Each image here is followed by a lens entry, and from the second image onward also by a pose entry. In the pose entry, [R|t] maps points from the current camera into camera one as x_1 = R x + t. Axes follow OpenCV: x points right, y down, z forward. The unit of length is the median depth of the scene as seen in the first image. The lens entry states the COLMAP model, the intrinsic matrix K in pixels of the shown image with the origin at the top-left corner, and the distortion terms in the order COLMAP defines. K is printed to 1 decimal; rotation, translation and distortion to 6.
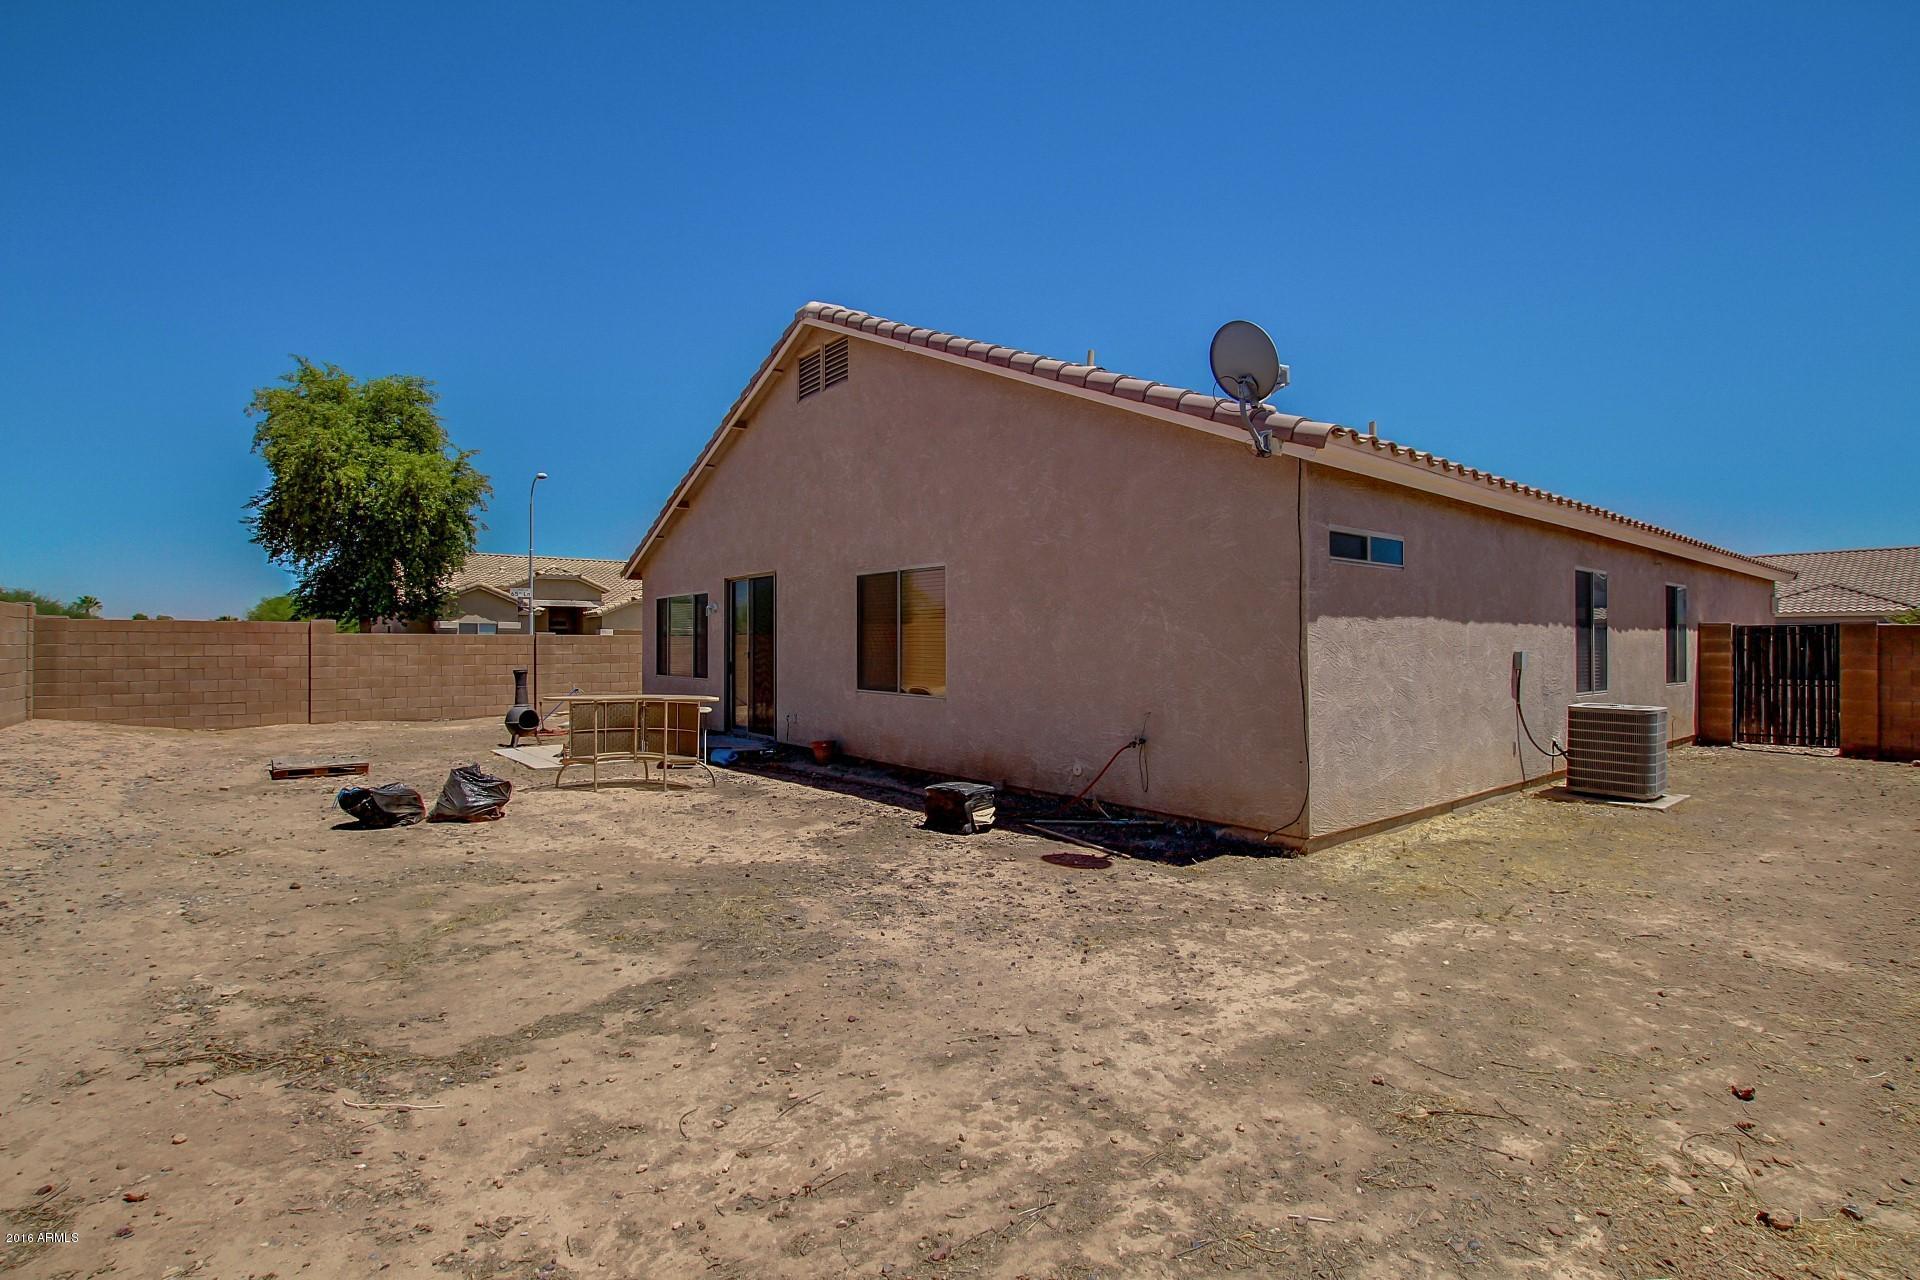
lens RADIAL K [[893.8, 0, 958.2], [0, 893.8, 642.0], [0, 0, 1]] dist [-0.029697, -0.000774]
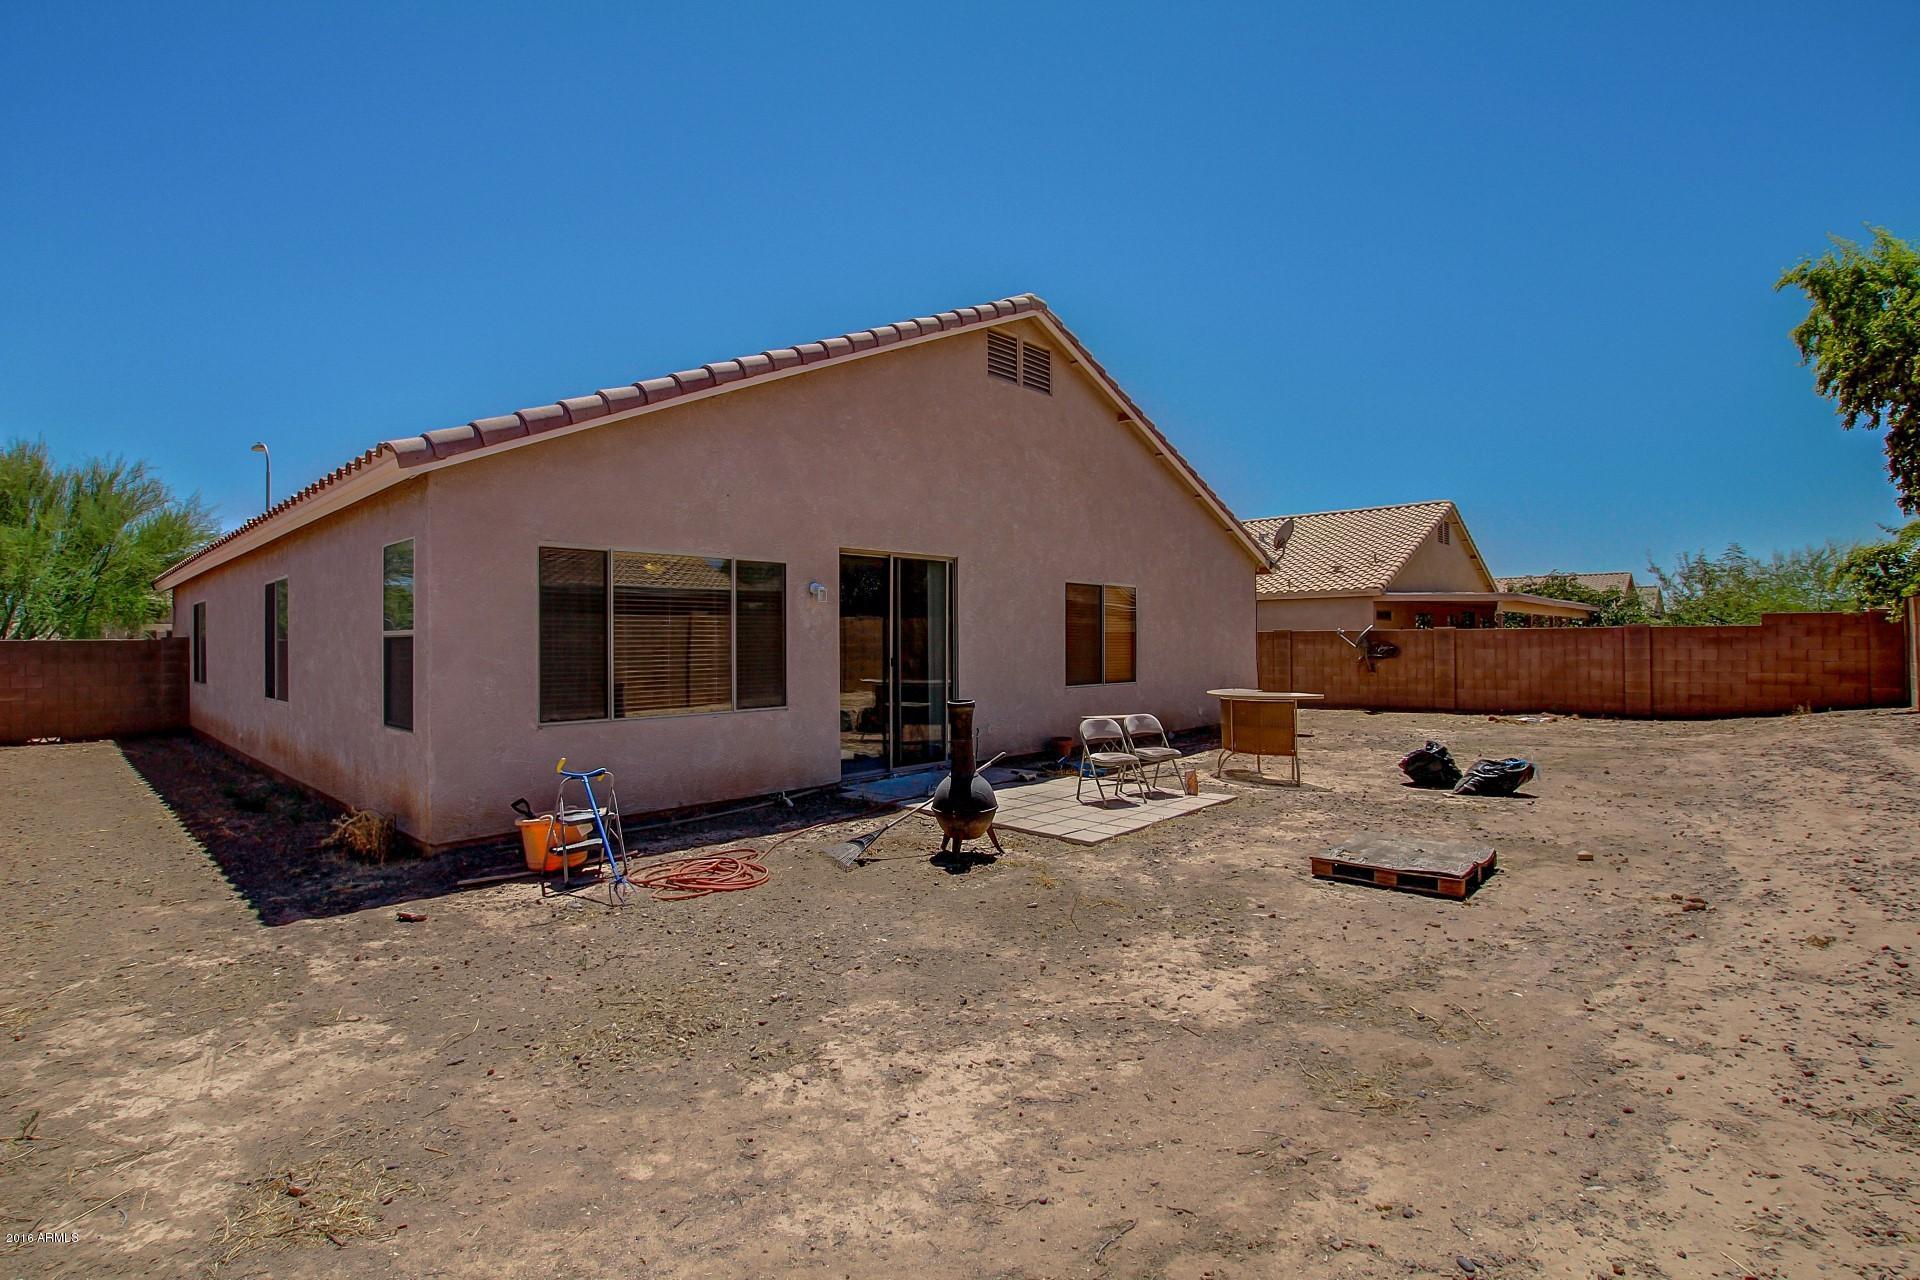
lens RADIAL K [[893.8, 0, 959.5], [0, 893.8, 637.9], [0, 0, 1]] dist [-0.029697, -0.000774]
pose [[-0.143935, -0.001127, 0.989586, -1.360934], [-0.002016, 0.999998, 0.000846, -0.007539], [-0.989585, -0.001873, -0.143937, 1.480138]]
